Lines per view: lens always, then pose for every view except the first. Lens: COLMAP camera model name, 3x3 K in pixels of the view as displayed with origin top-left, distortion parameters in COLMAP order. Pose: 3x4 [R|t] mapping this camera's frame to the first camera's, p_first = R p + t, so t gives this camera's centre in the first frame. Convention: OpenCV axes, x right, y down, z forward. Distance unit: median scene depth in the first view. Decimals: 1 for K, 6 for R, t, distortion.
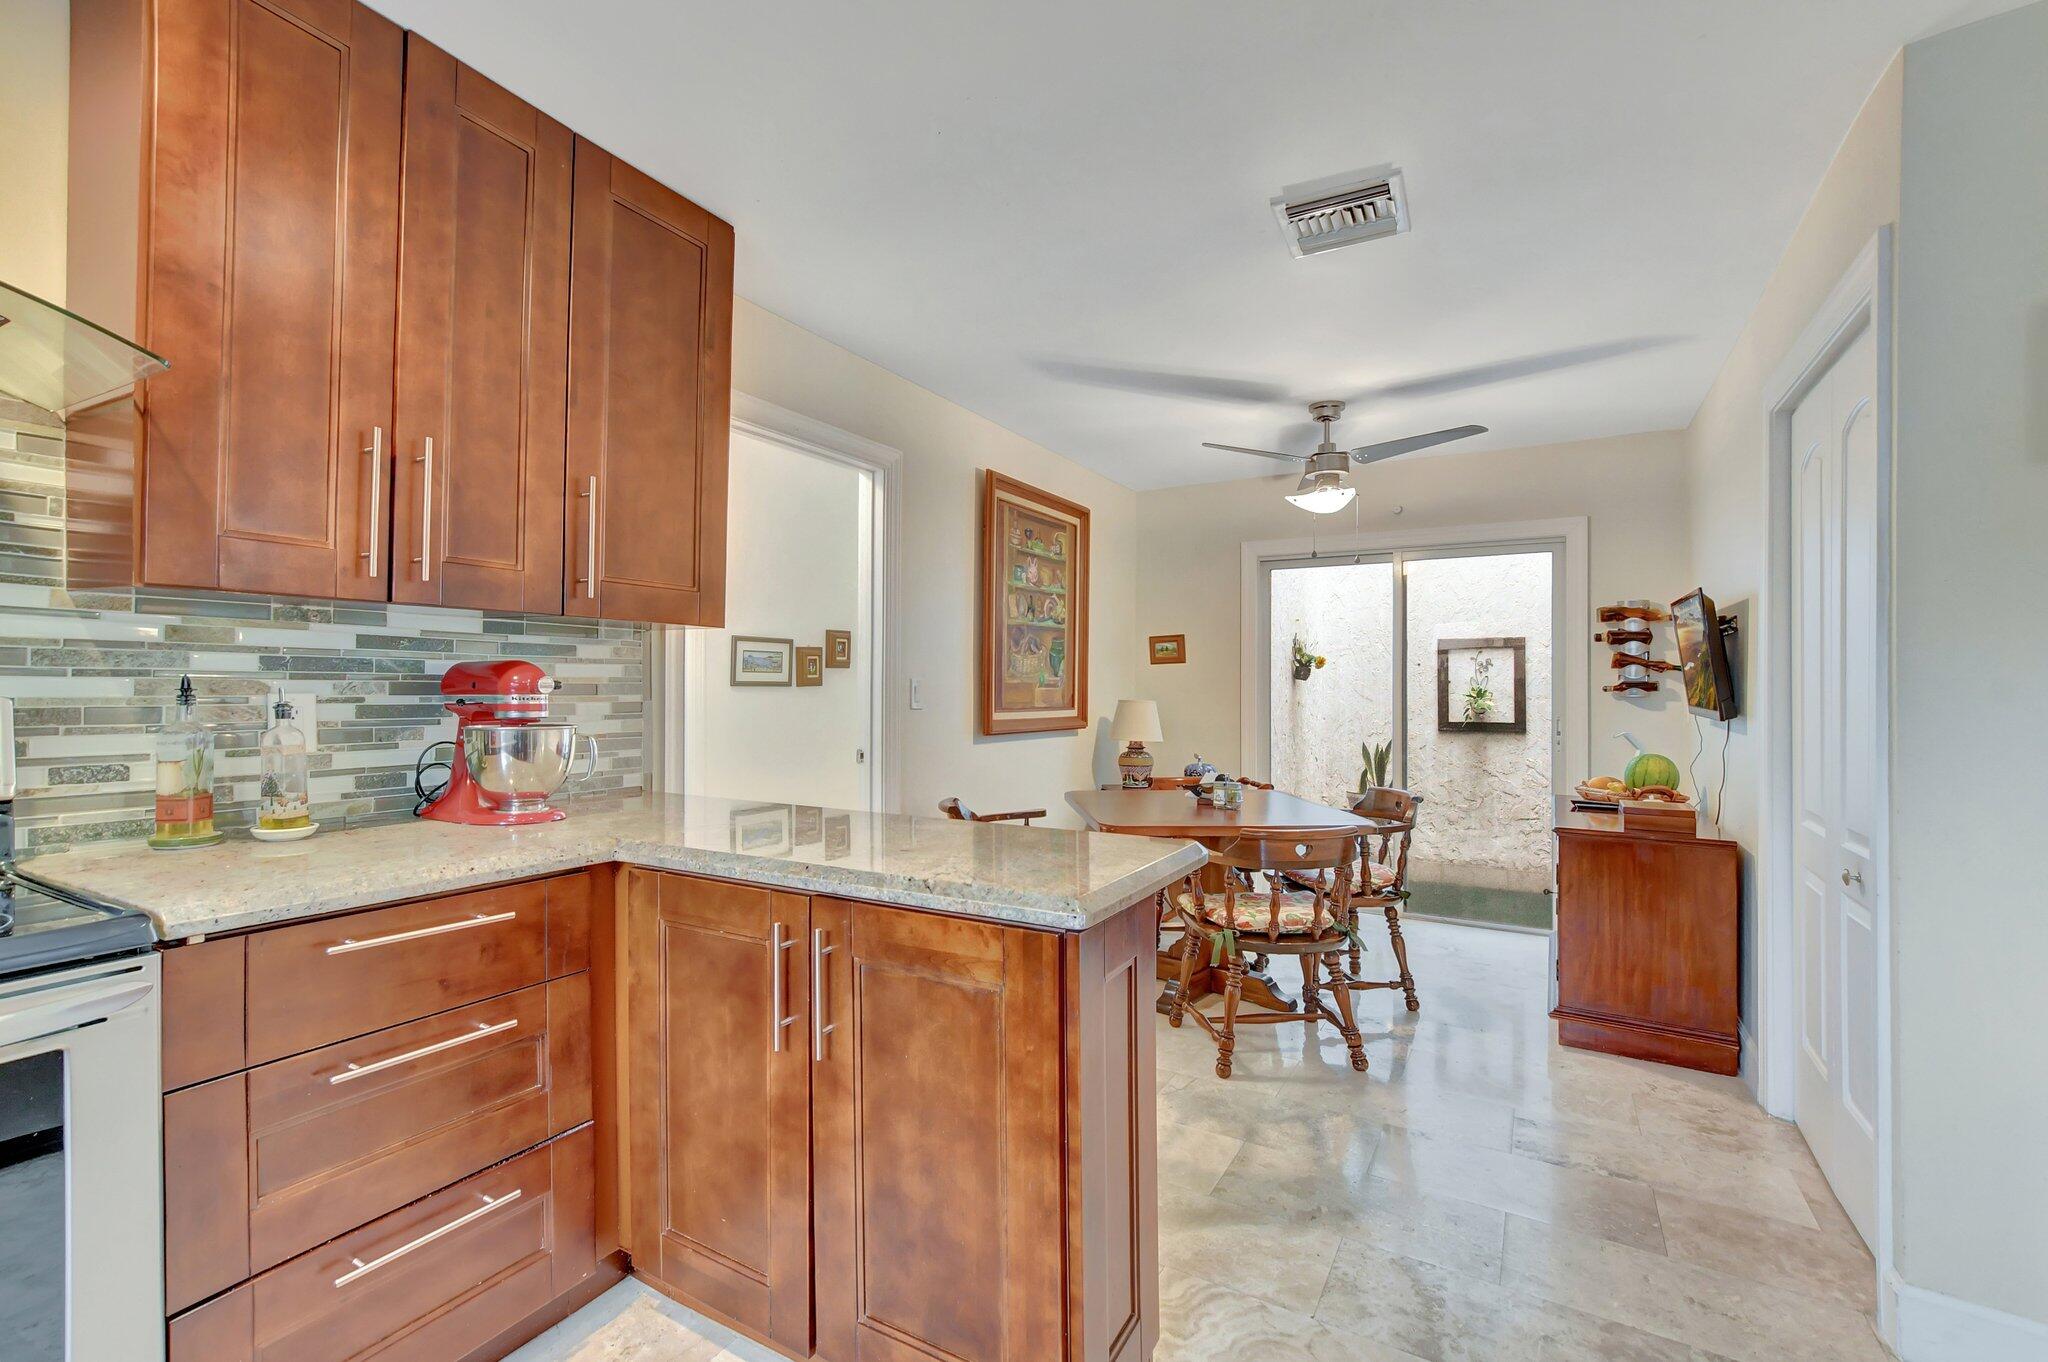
lens RADIAL K [[924.1, 0, 972.8], [0, 924.1, 693.7], [0, 0, 1]] dist [-0.016815, 0.005612]
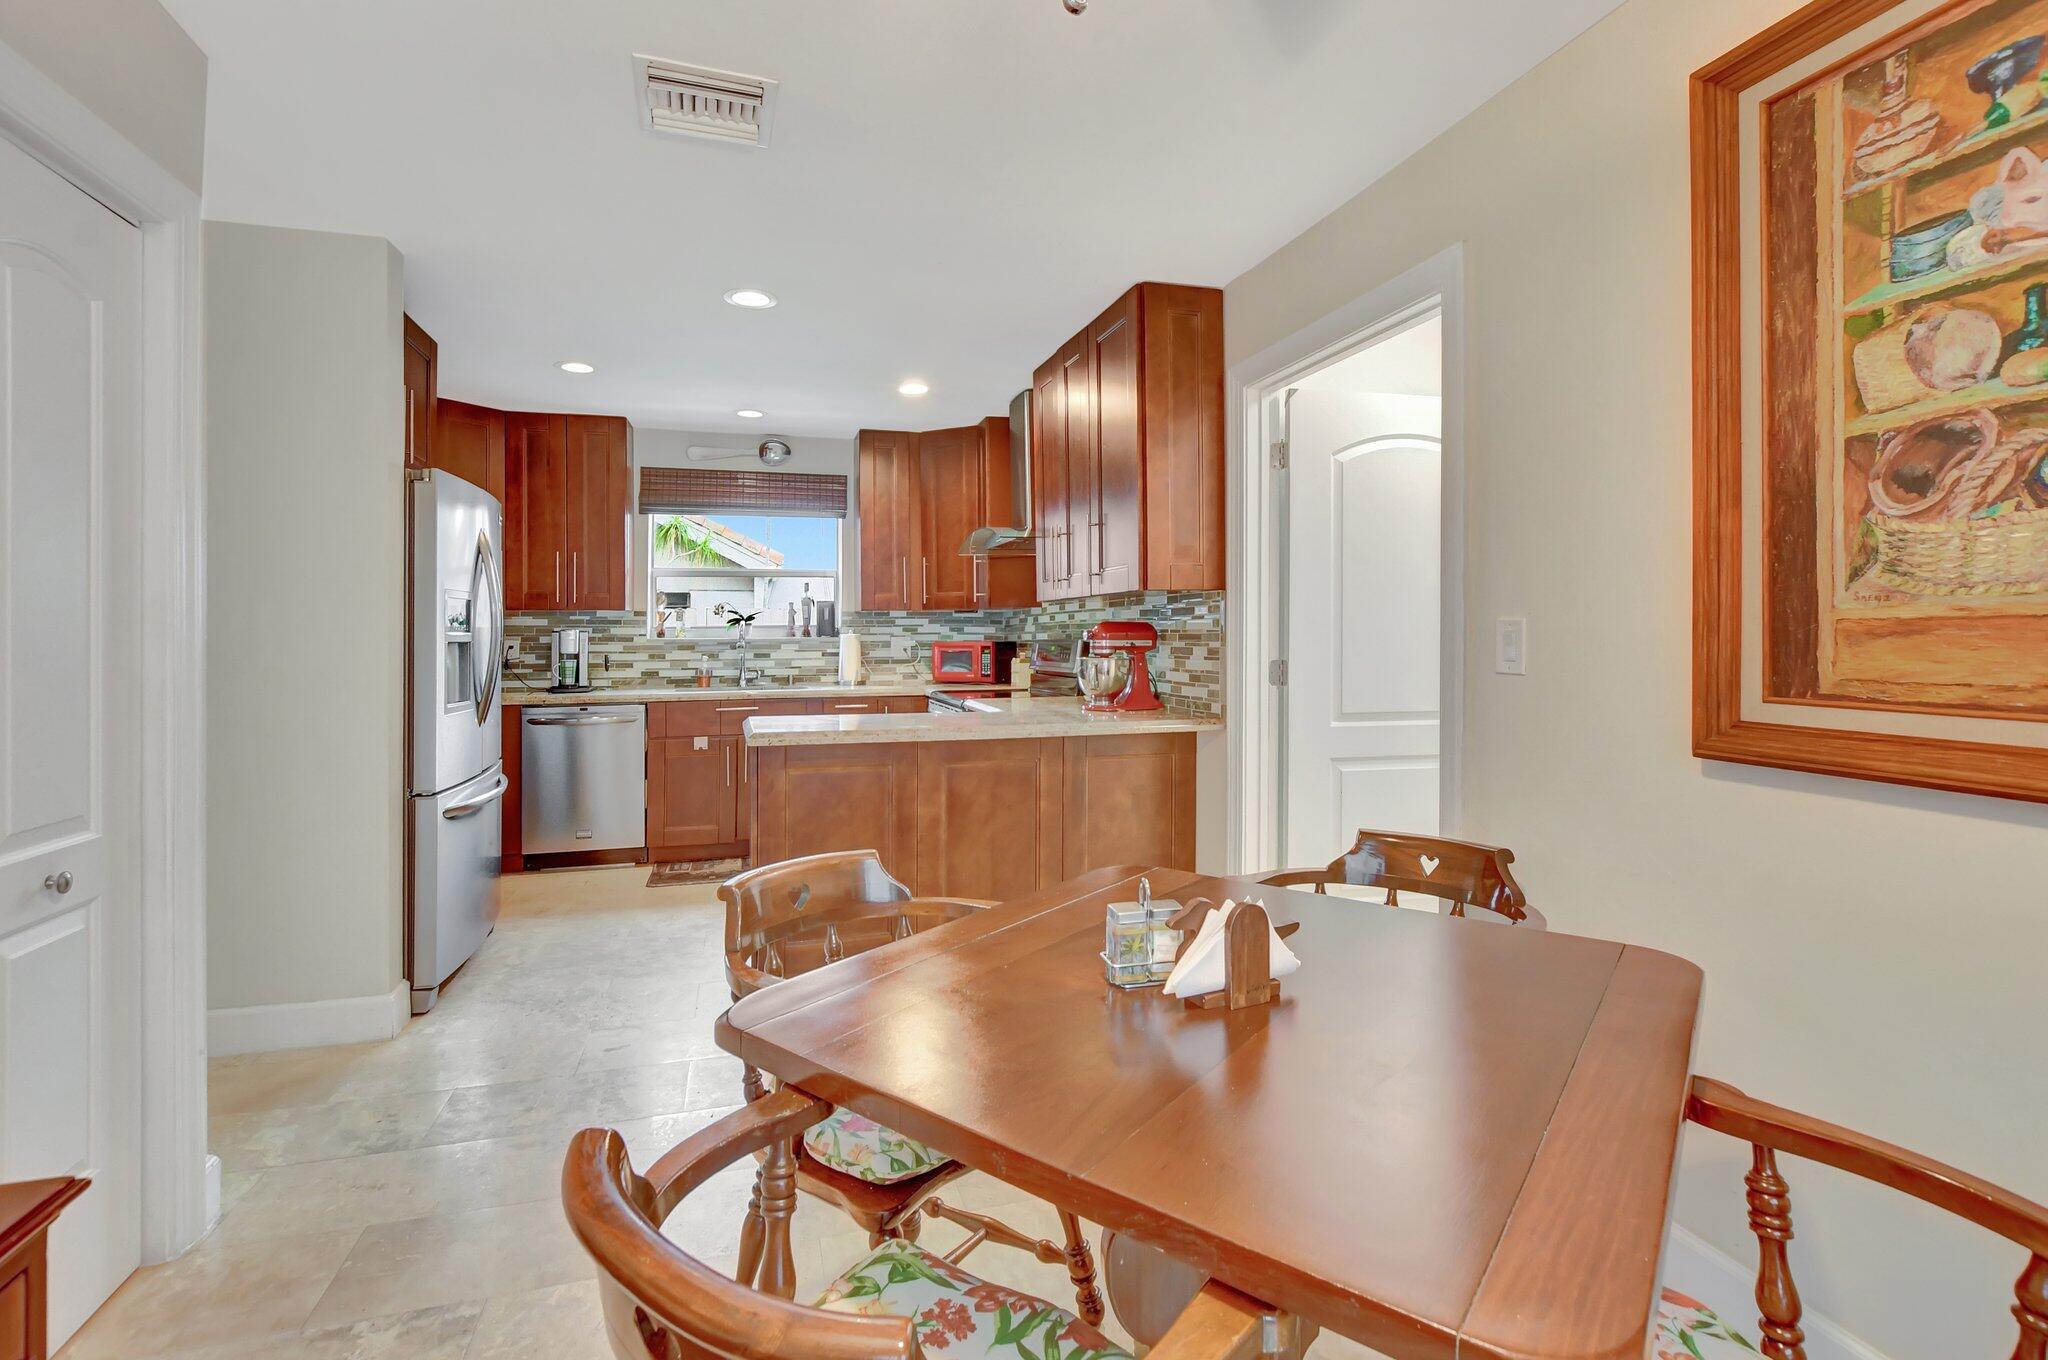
lens RADIAL K [[924.1, 0, 976.5], [0, 924.1, 636.2], [0, 0, 1]] dist [-0.016815, 0.005612]
pose [[-0.688500, -0.002313, -0.725232, 1.035008], [-0.006022, 0.999979, 0.002528, -0.009784], [0.725211, 0.006108, -0.688500, 2.158057]]
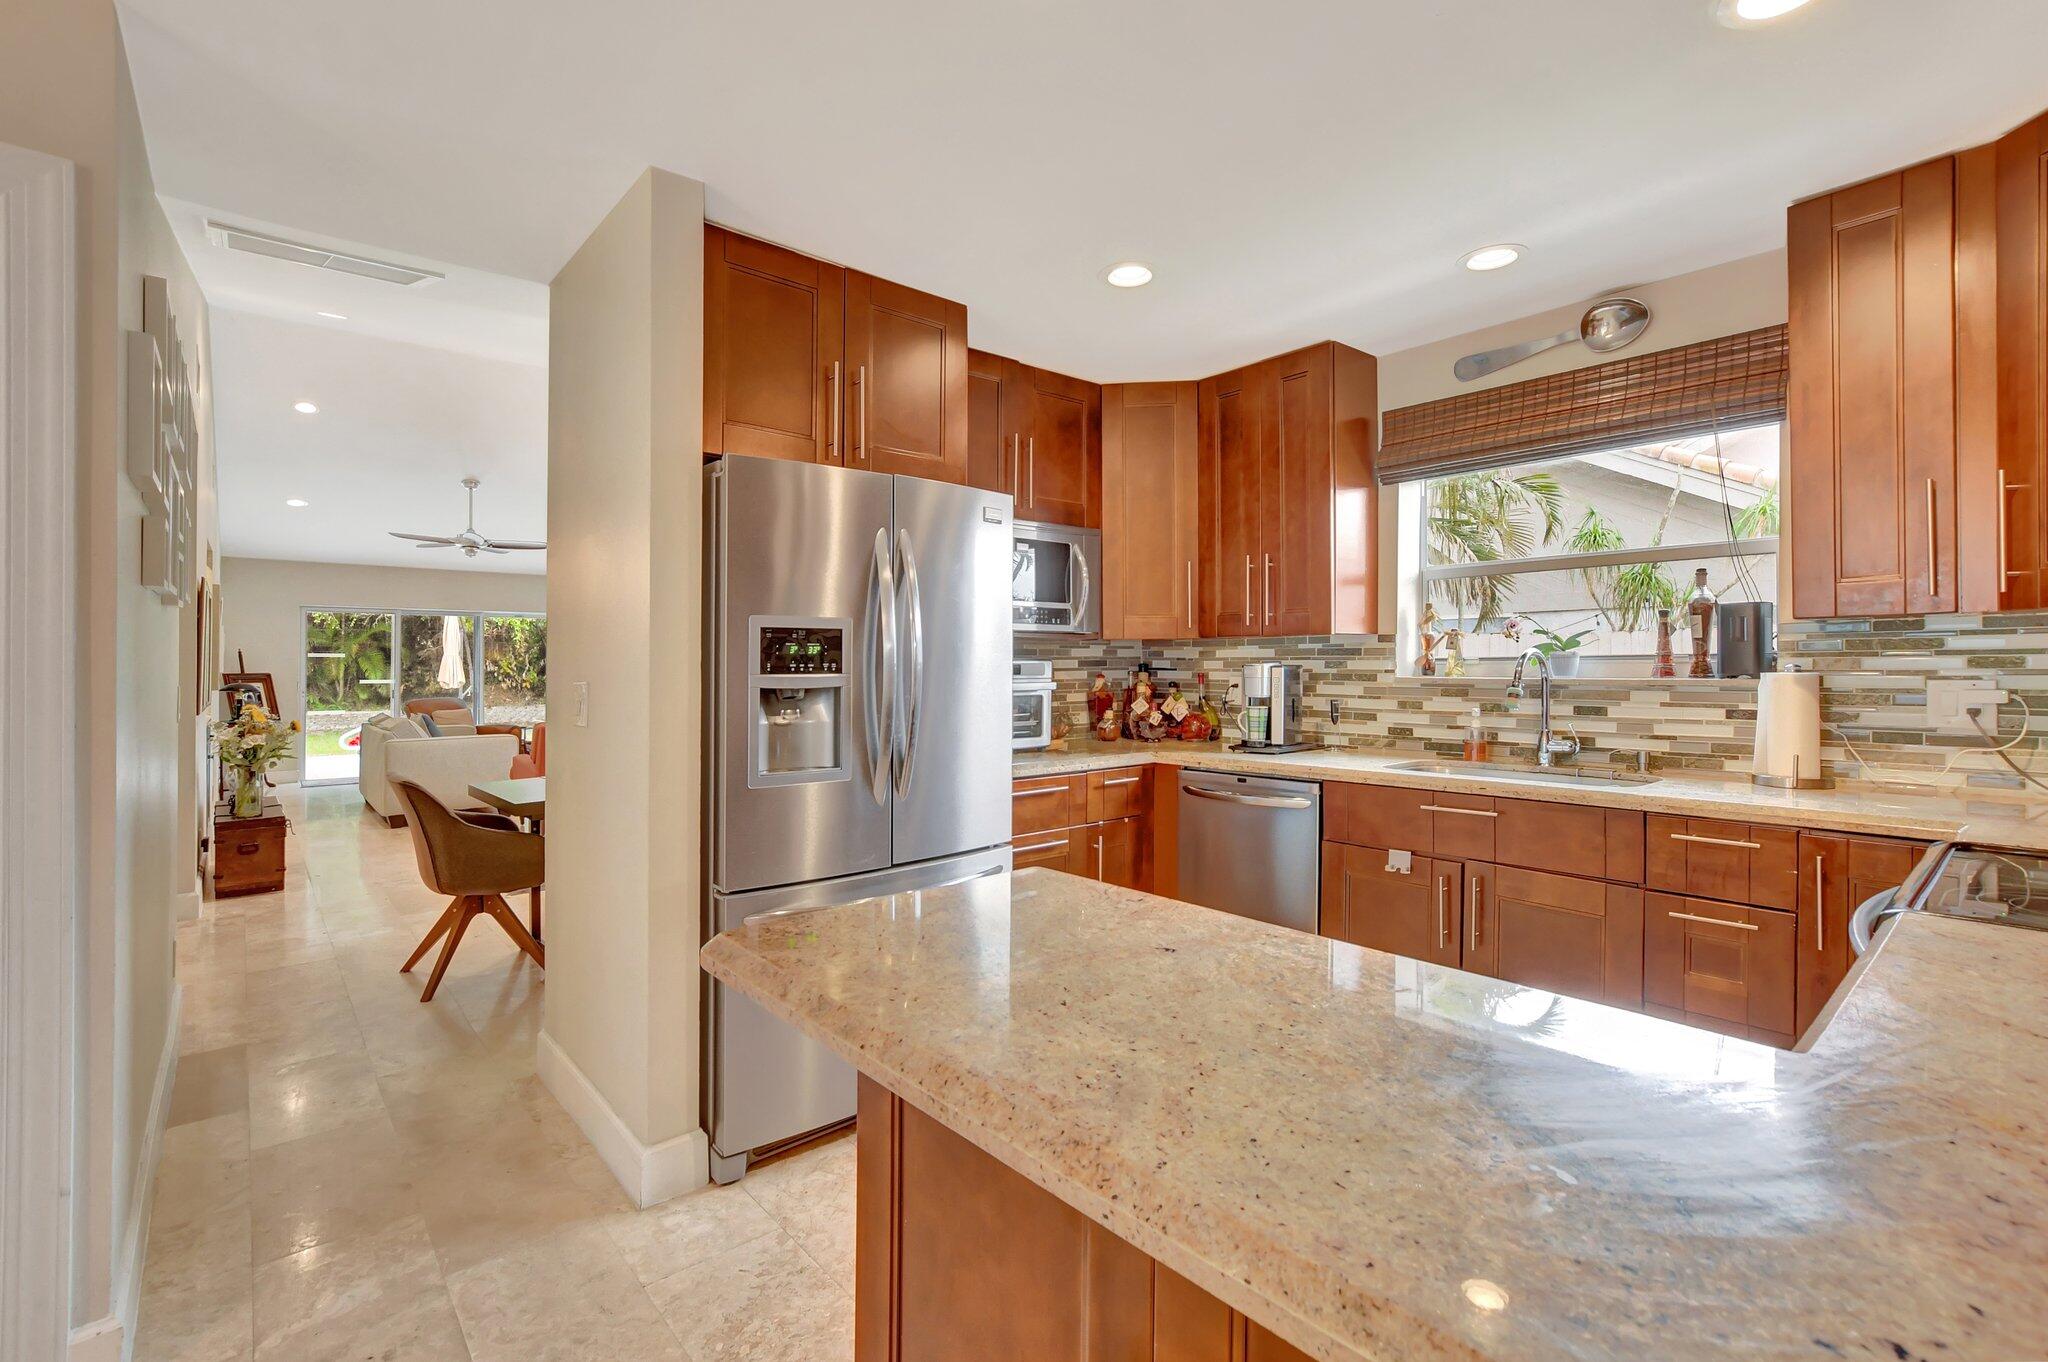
lens RADIAL K [[924.1, 0, 1025.2], [0, 924.1, 649.8], [0, 0, 1]] dist [-0.016815, 0.005612]
pose [[-0.956146, 0.003868, 0.292864, -0.178944], [0.002594, 0.999985, -0.004739, -0.036175], [-0.292878, -0.003771, -0.956142, 1.407678]]
